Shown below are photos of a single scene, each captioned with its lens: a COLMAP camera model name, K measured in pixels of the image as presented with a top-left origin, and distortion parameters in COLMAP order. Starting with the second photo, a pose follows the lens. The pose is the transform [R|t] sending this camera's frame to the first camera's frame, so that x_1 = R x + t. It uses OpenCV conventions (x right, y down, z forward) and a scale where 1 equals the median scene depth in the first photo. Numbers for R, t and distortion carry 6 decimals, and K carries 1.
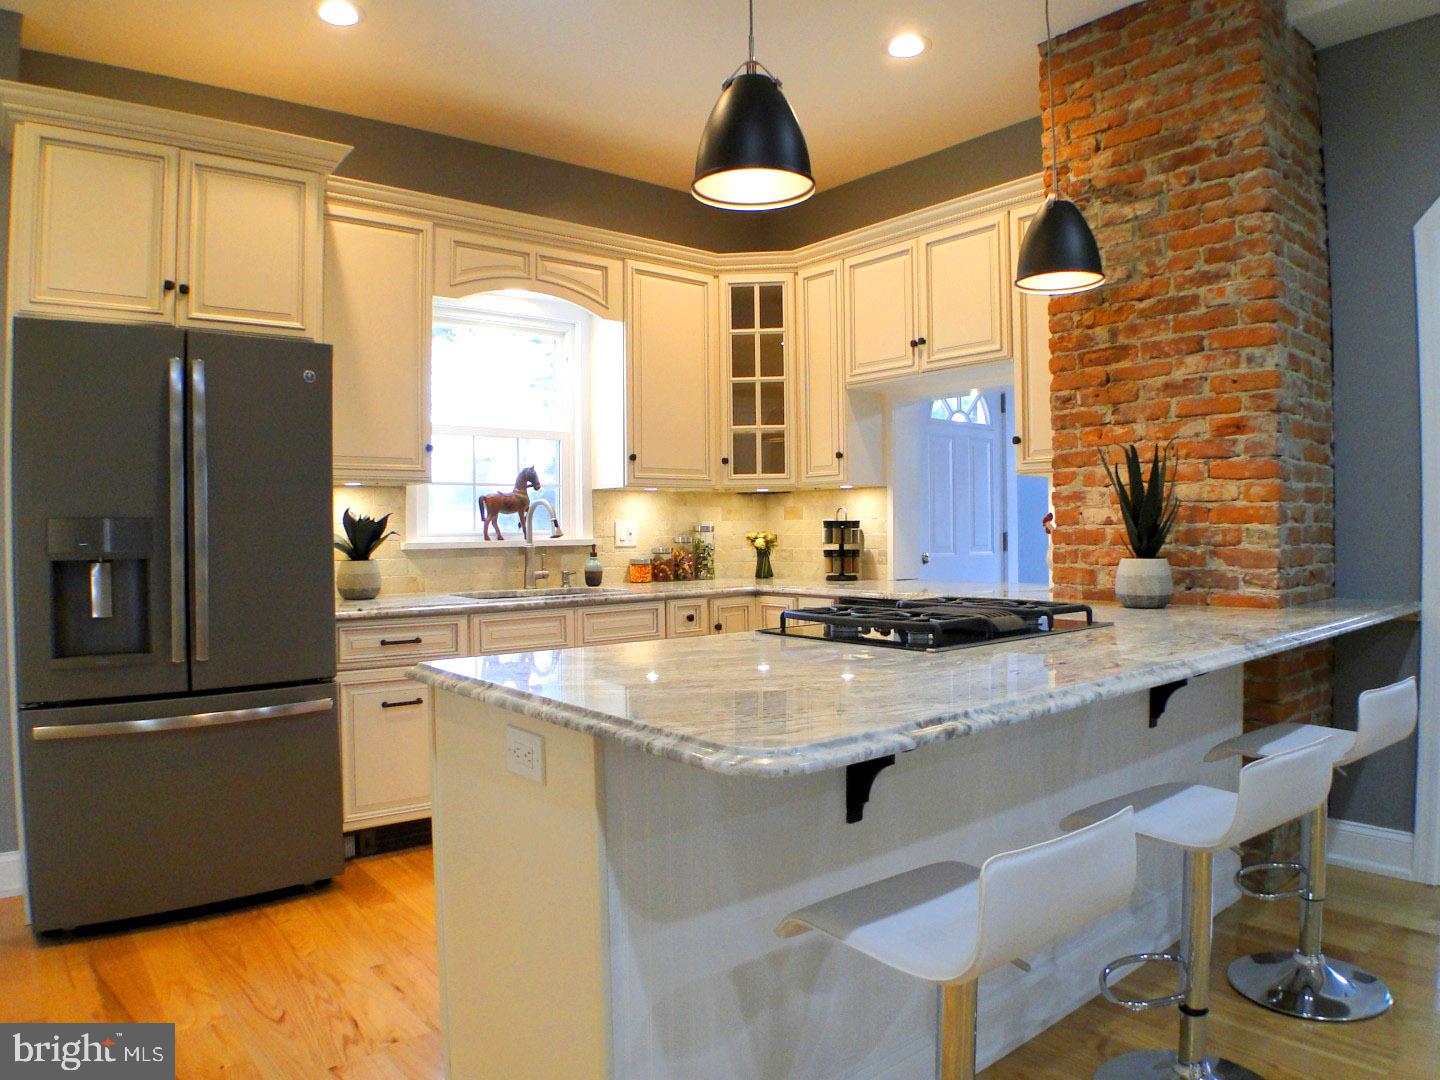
lens RADIAL K [[944.1, 0, 720.0], [0, 944.1, 540.0], [0, 0, 1]] dist [-0.127855, 0.021549]
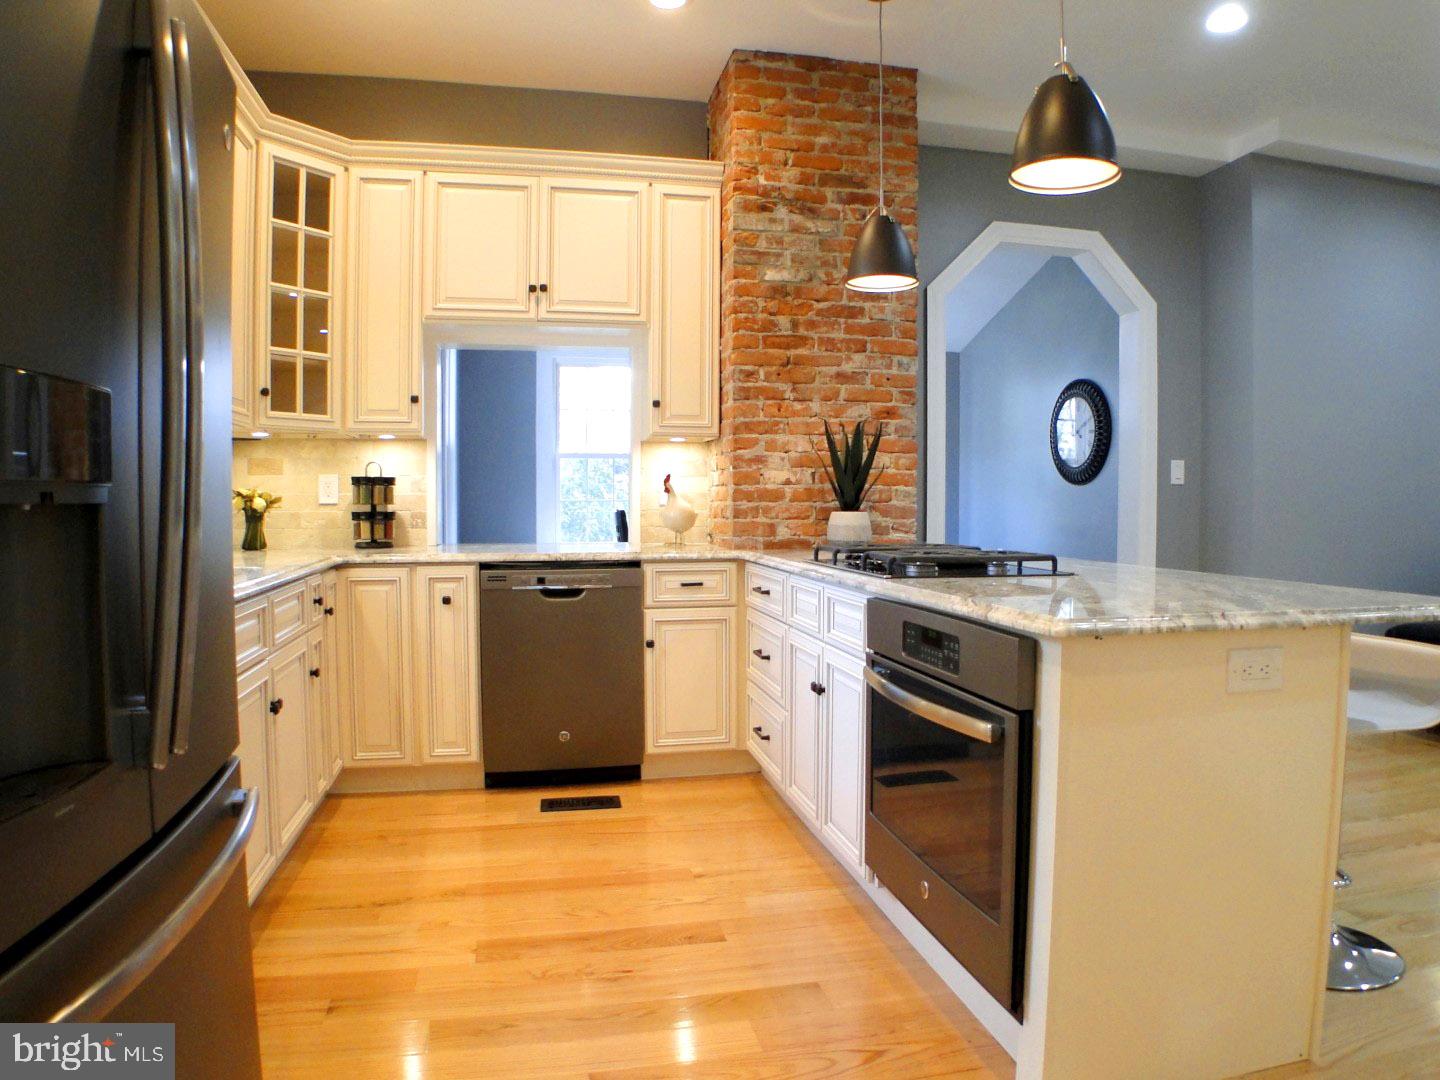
lens RADIAL K [[944.1, 0, 720.0], [0, 944.1, 540.0], [0, 0, 1]] dist [-0.127855, 0.021549]
pose [[0.463905, -0.023995, 0.885560, -0.692490], [0.002469, 0.999664, 0.025793, 0.022824], [-0.885881, -0.009779, 0.463809, 0.516317]]
